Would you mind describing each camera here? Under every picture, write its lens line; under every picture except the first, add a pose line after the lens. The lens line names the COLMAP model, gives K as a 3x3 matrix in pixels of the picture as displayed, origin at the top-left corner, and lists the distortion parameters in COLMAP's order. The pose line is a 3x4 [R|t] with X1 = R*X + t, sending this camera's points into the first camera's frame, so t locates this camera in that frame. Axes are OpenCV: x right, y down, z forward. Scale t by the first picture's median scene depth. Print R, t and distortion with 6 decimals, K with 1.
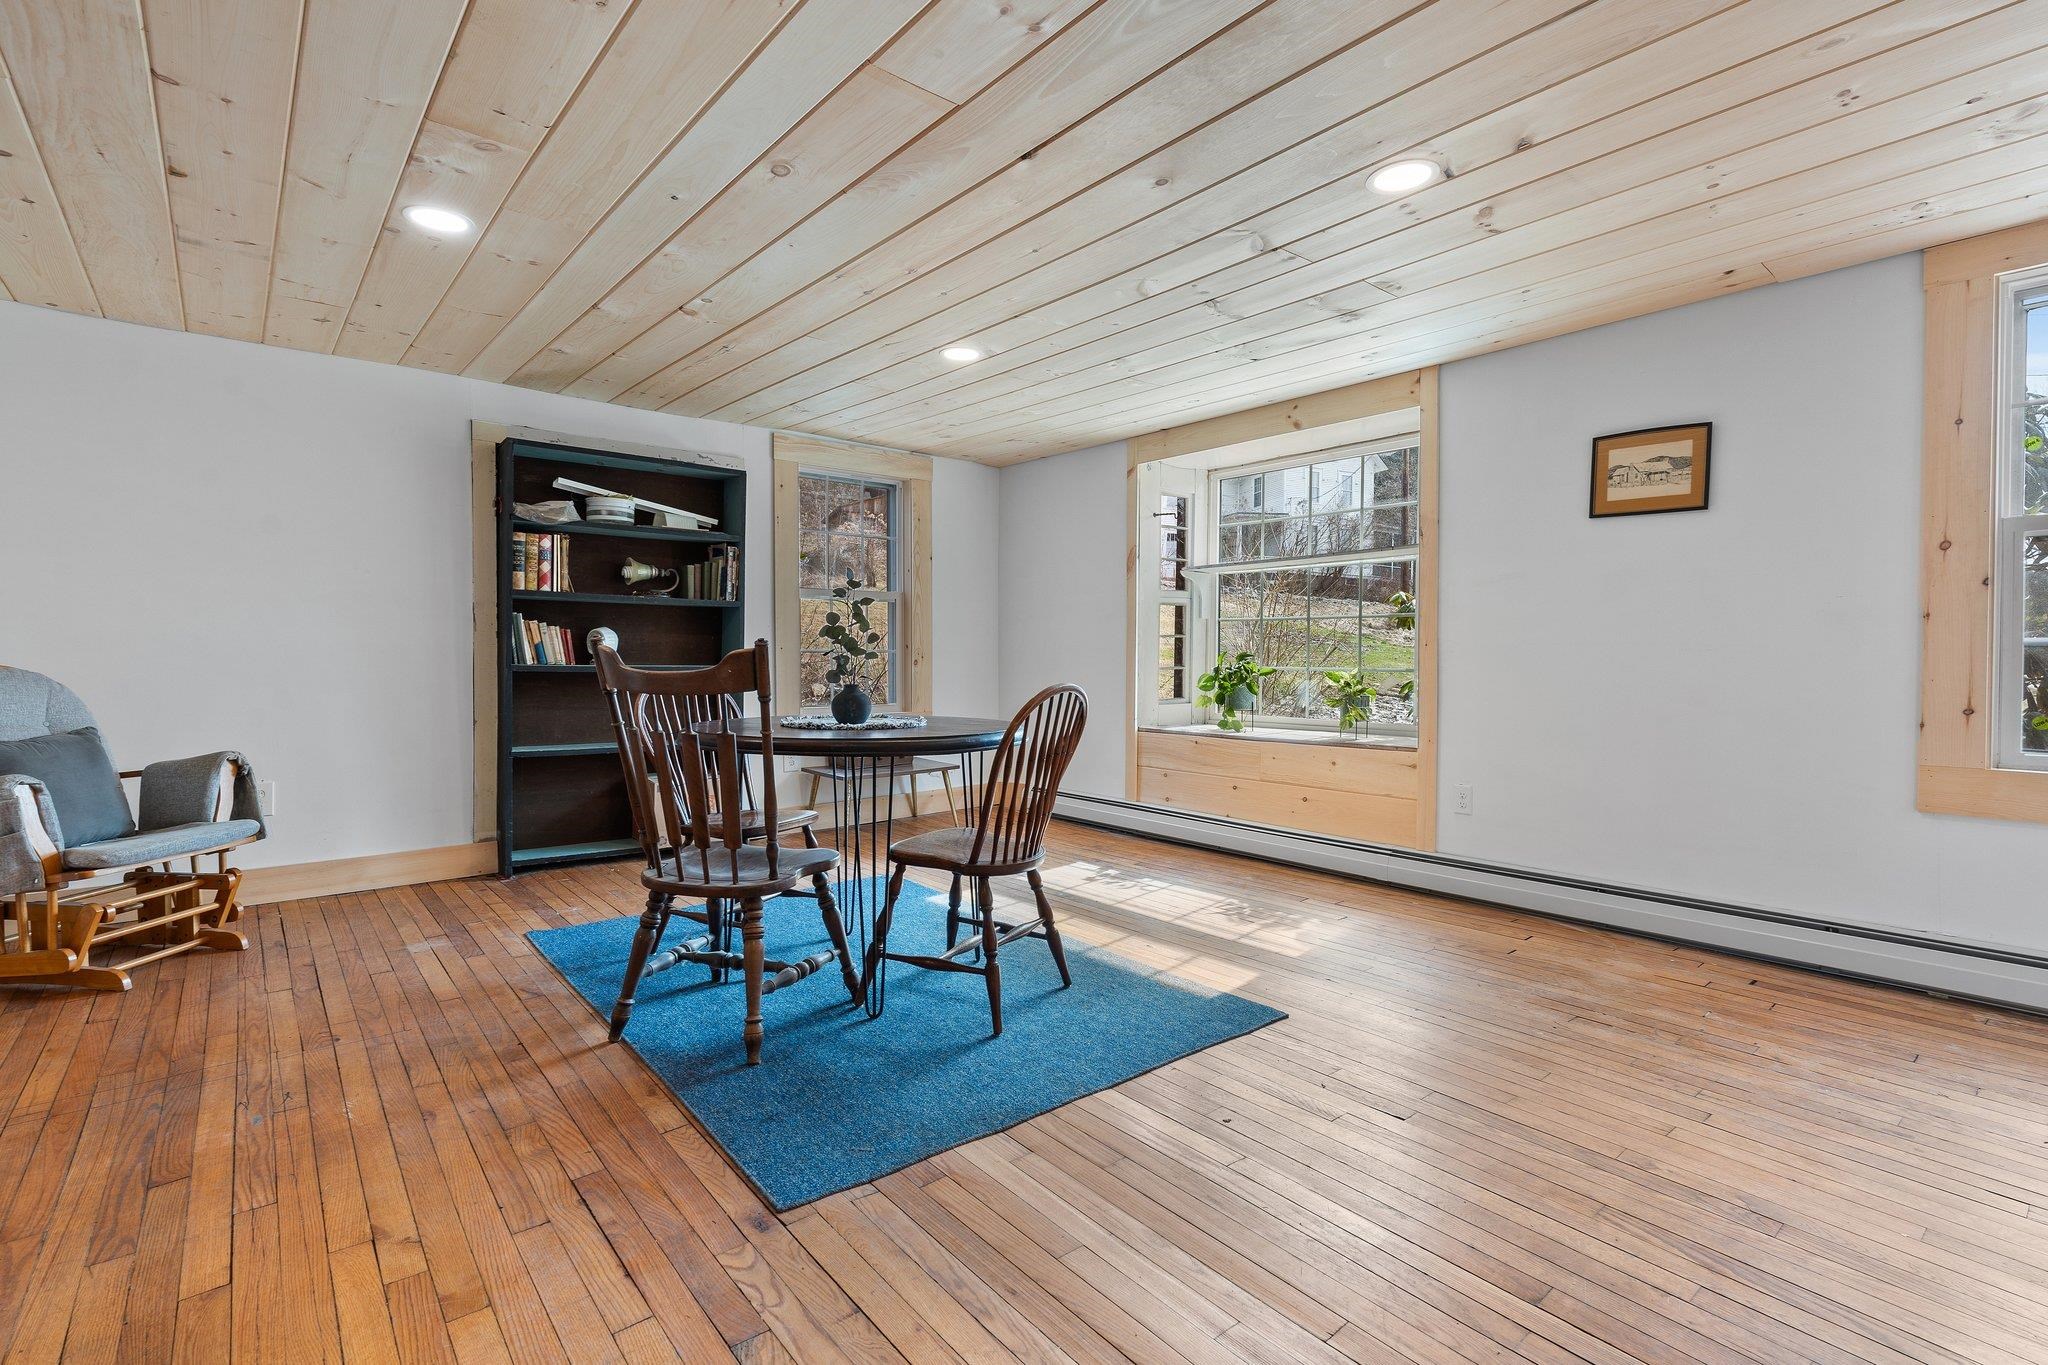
lens RADIAL K [[932.2, 0, 1011.7], [0, 932.2, 681.8], [0, 0, 1]] dist [-0.004366, 0.000596]
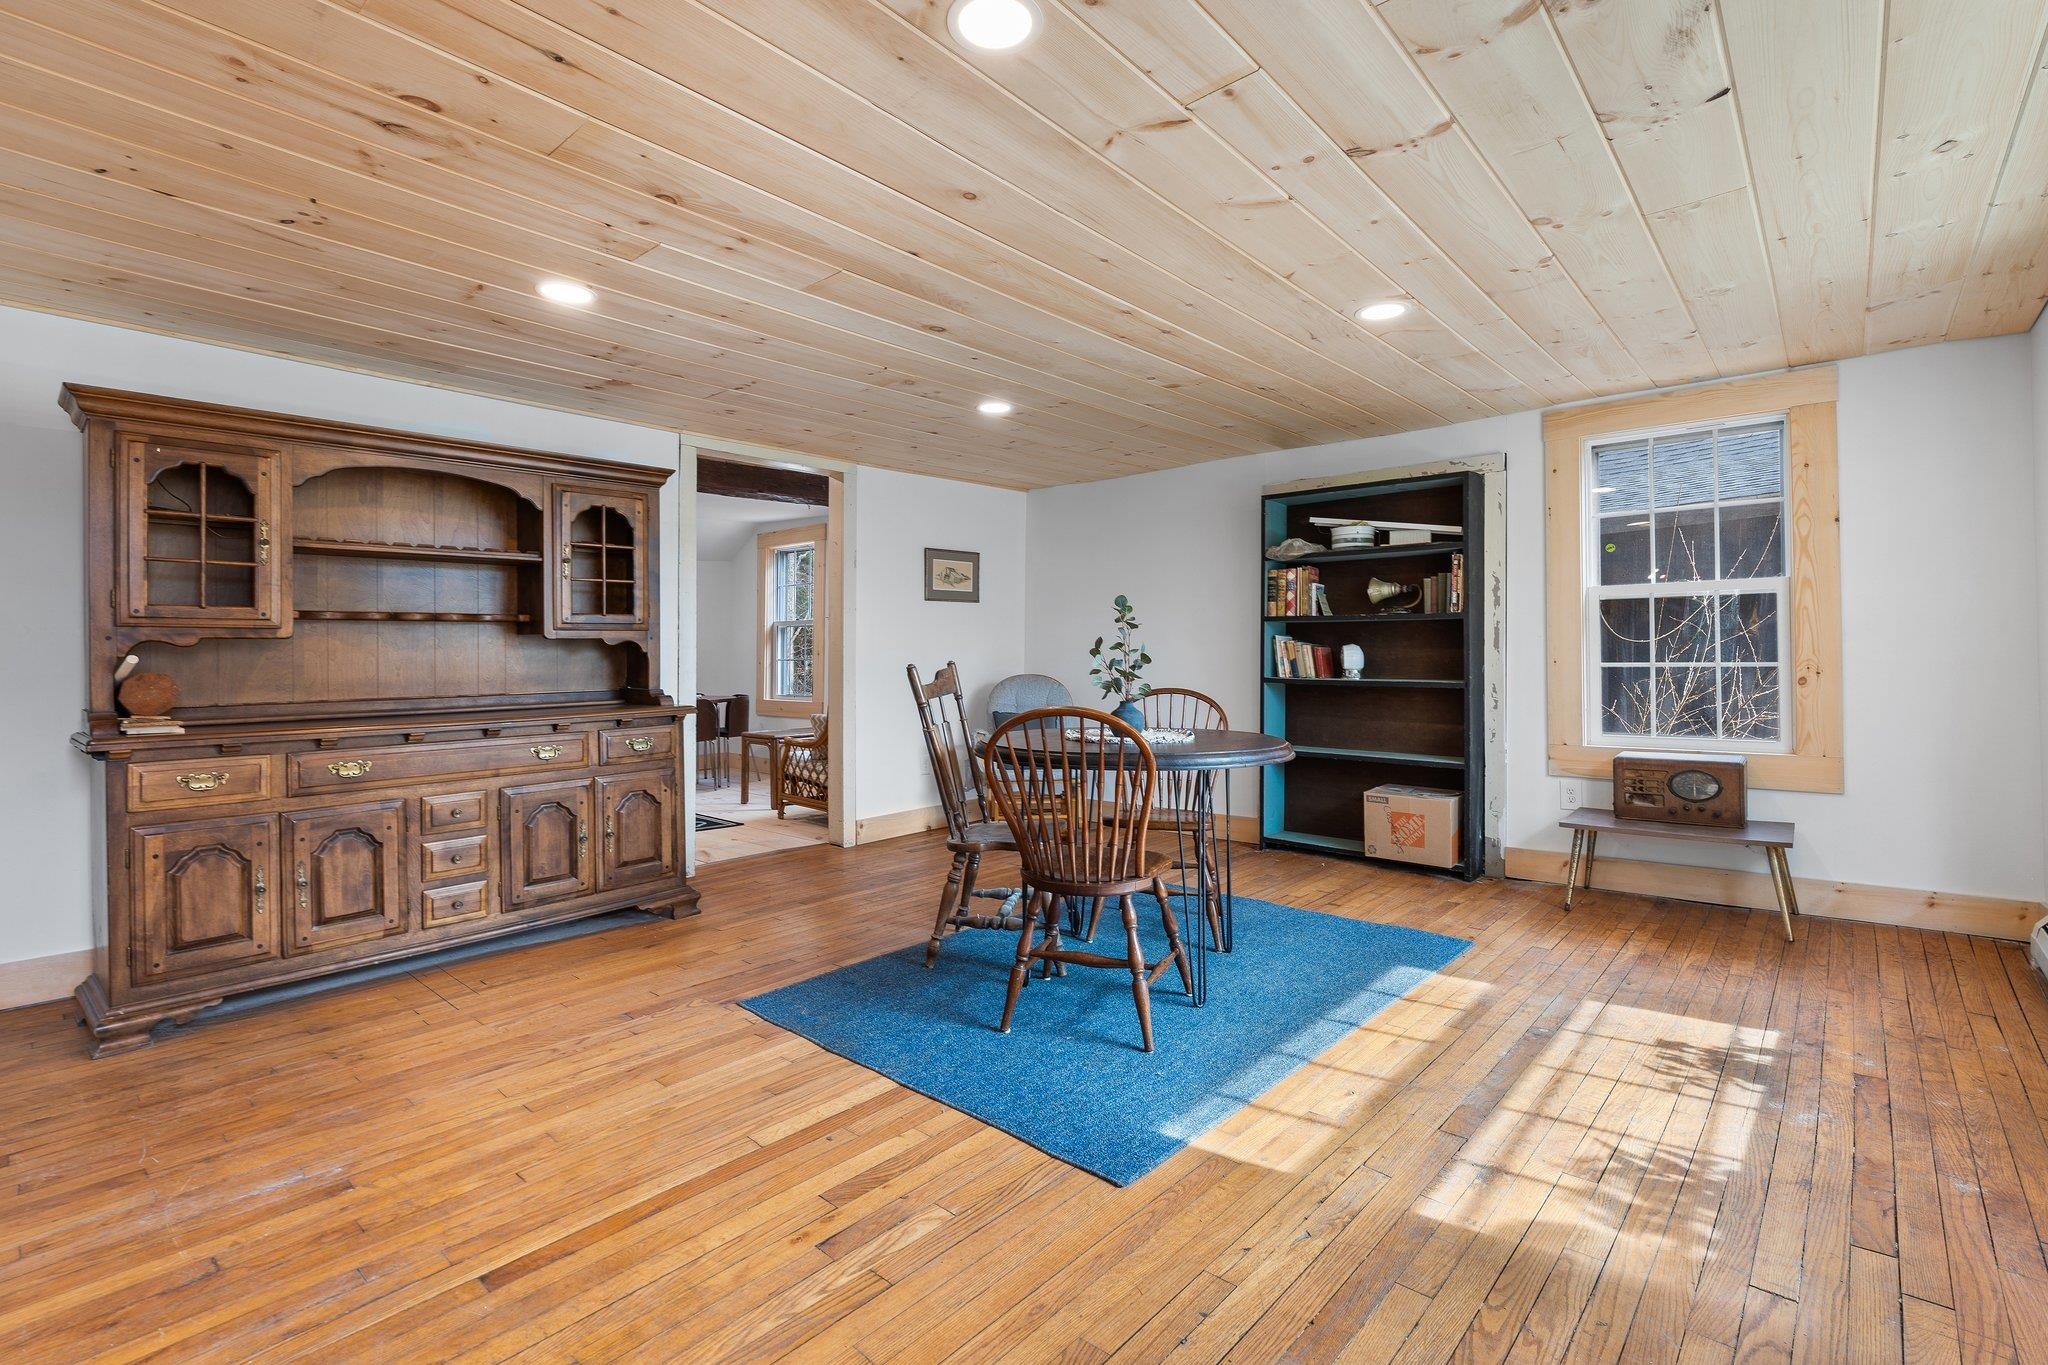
lens RADIAL K [[932.2, 0, 1069.4], [0, 932.2, 654.7], [0, 0, 1]] dist [-0.004366, 0.000596]
pose [[0.181290, -0.011355, -0.983364, 0.756595], [-0.024500, 0.999571, -0.016059, -0.026582], [0.983125, 0.027004, 0.180934, 0.623162]]
